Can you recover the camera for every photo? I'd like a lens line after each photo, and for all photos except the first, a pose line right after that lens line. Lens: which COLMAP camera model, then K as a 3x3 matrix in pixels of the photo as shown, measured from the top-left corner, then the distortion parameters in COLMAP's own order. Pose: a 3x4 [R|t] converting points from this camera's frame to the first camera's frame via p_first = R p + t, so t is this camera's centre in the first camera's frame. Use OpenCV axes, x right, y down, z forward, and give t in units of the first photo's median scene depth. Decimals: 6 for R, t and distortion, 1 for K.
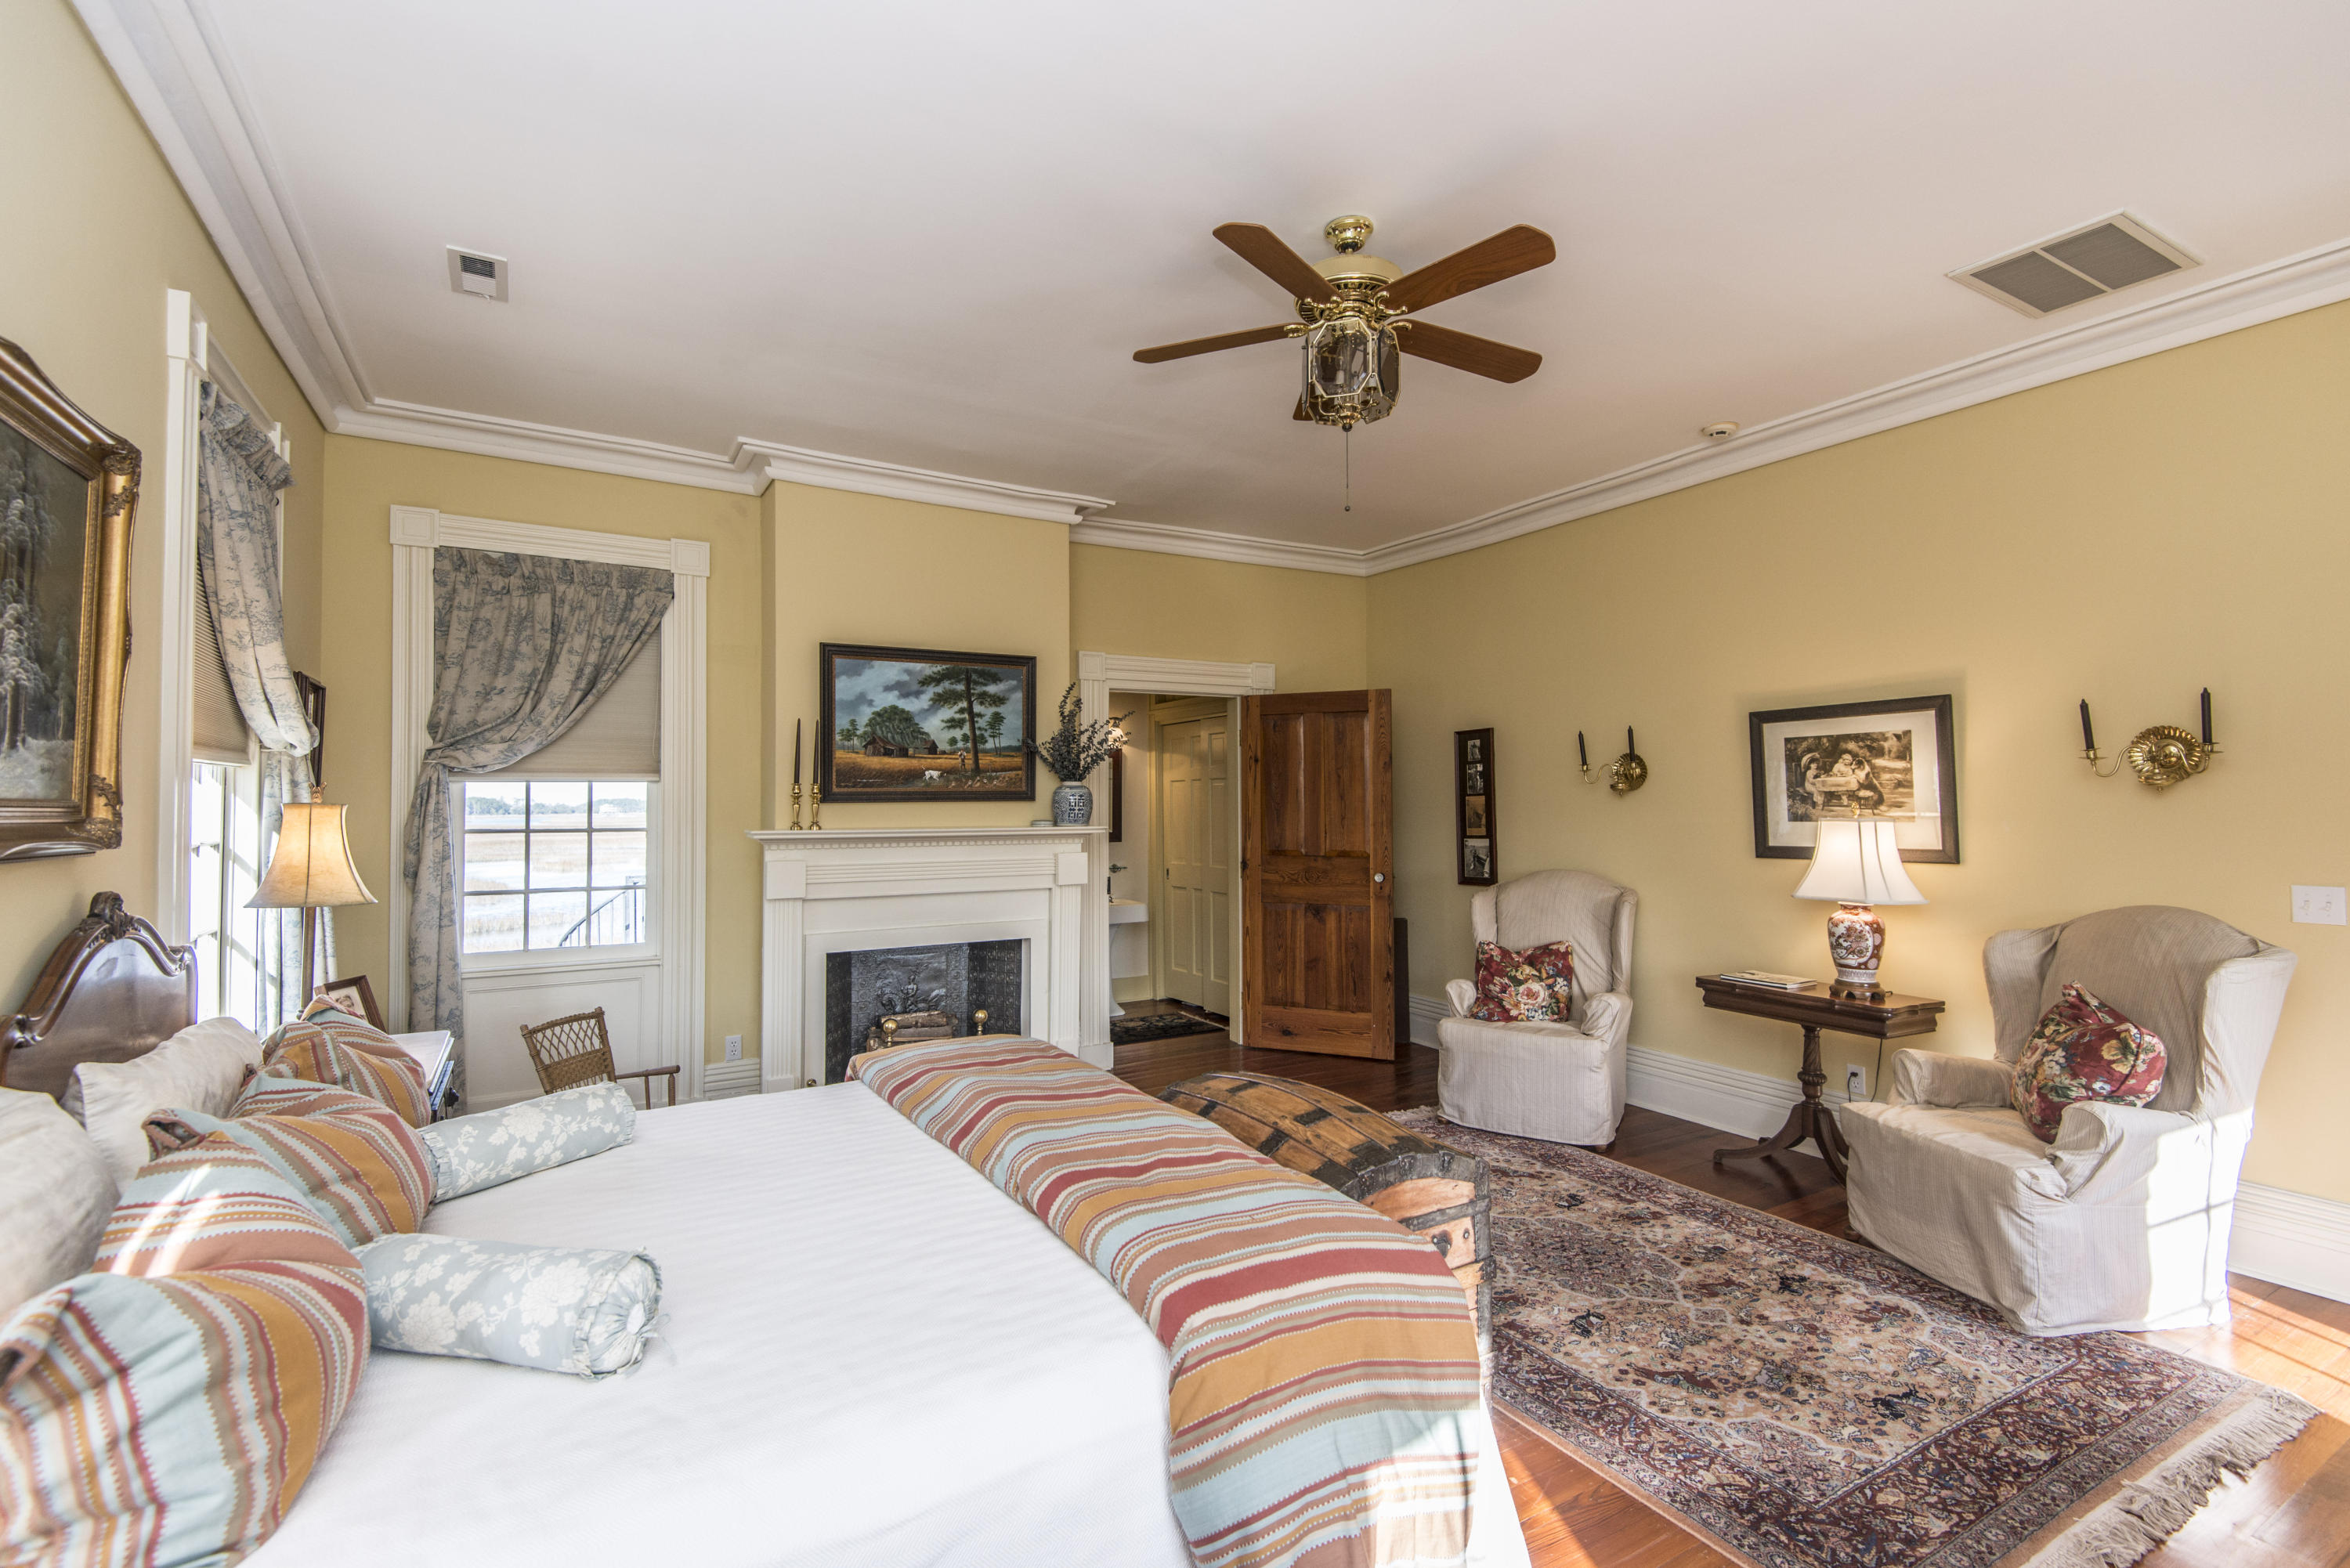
lens RADIAL K [[1057.5, 0, 1153.1], [0, 1057.5, 773.4], [0, 0, 1]] dist [-0.001460, -0.001582]
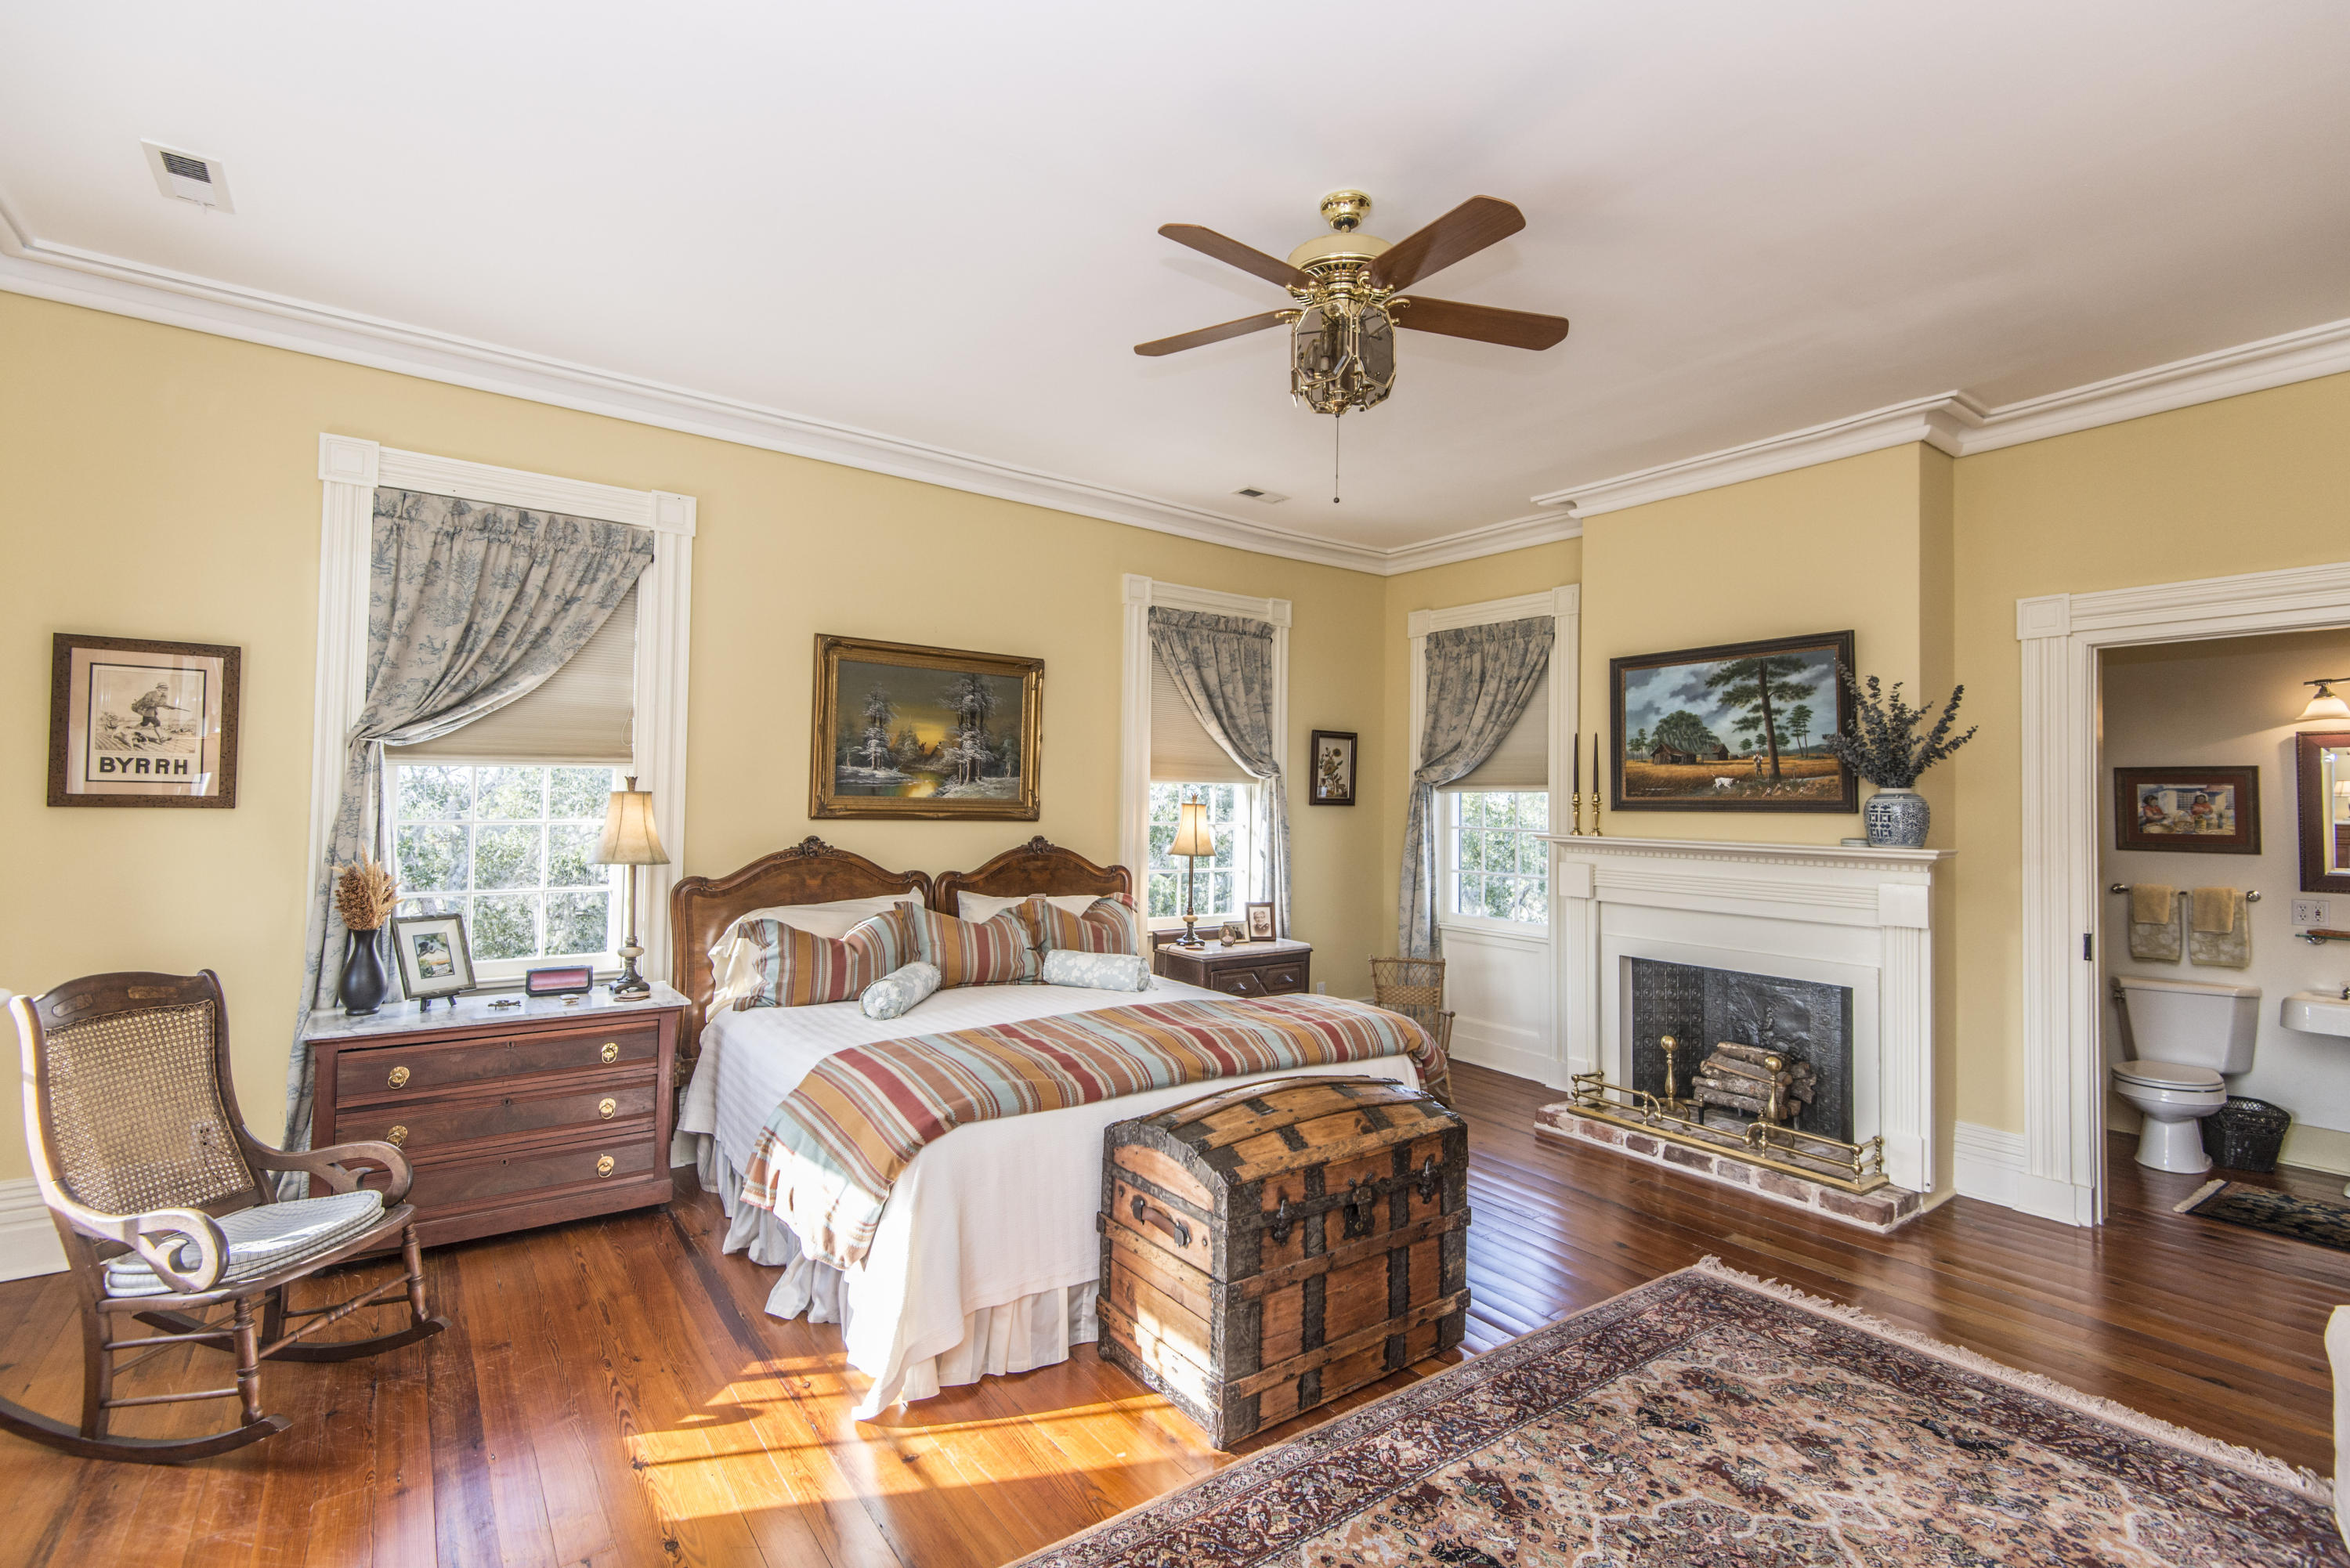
lens RADIAL K [[1057.5, 0, 1153.1], [0, 1057.5, 773.4], [0, 0, 1]] dist [-0.001460, -0.001582]
pose [[0.072086, -0.027431, -0.997021, 0.670573], [0.005629, 0.999617, -0.027096, 0.015659], [0.997383, -0.003659, 0.072213, 0.449578]]
